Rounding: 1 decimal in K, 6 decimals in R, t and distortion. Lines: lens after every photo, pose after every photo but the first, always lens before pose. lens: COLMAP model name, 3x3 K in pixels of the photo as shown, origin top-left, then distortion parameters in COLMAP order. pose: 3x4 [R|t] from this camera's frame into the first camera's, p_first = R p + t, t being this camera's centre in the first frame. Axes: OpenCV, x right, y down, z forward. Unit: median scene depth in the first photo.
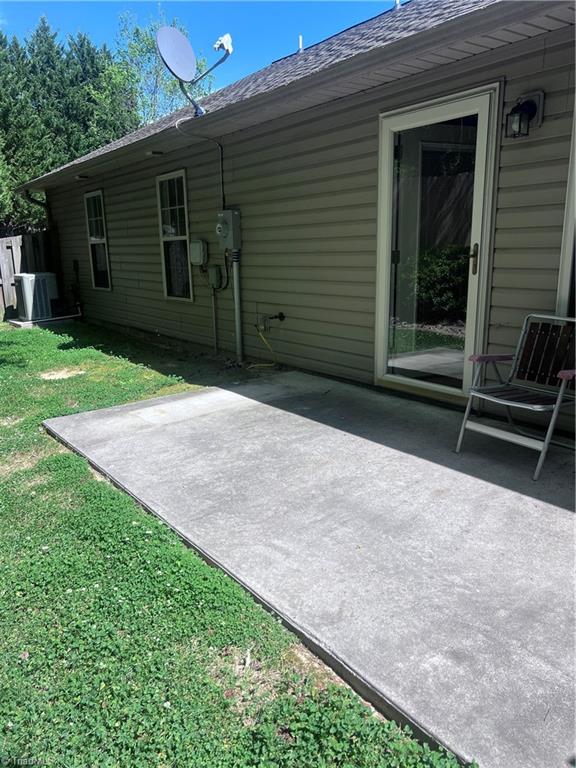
lens RADIAL K [[577.5, 0, 288.0], [0, 577.5, 384.0], [0, 0, 1]] dist [0.047297, -0.056548]
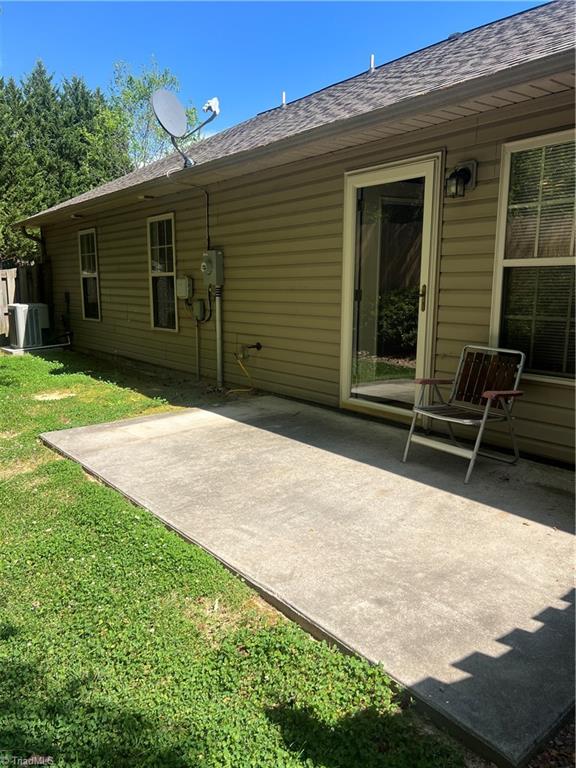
lens RADIAL K [[576.4, 0, 282.1], [0, 576.4, 387.7], [0, 0, 1]] dist [0.045870, -0.048539]
pose [[0.999625, 0.018371, 0.020311, 0.015310], [-0.017210, 0.998288, -0.055902, 0.026633], [-0.021303, 0.055531, 0.998230, -0.110265]]
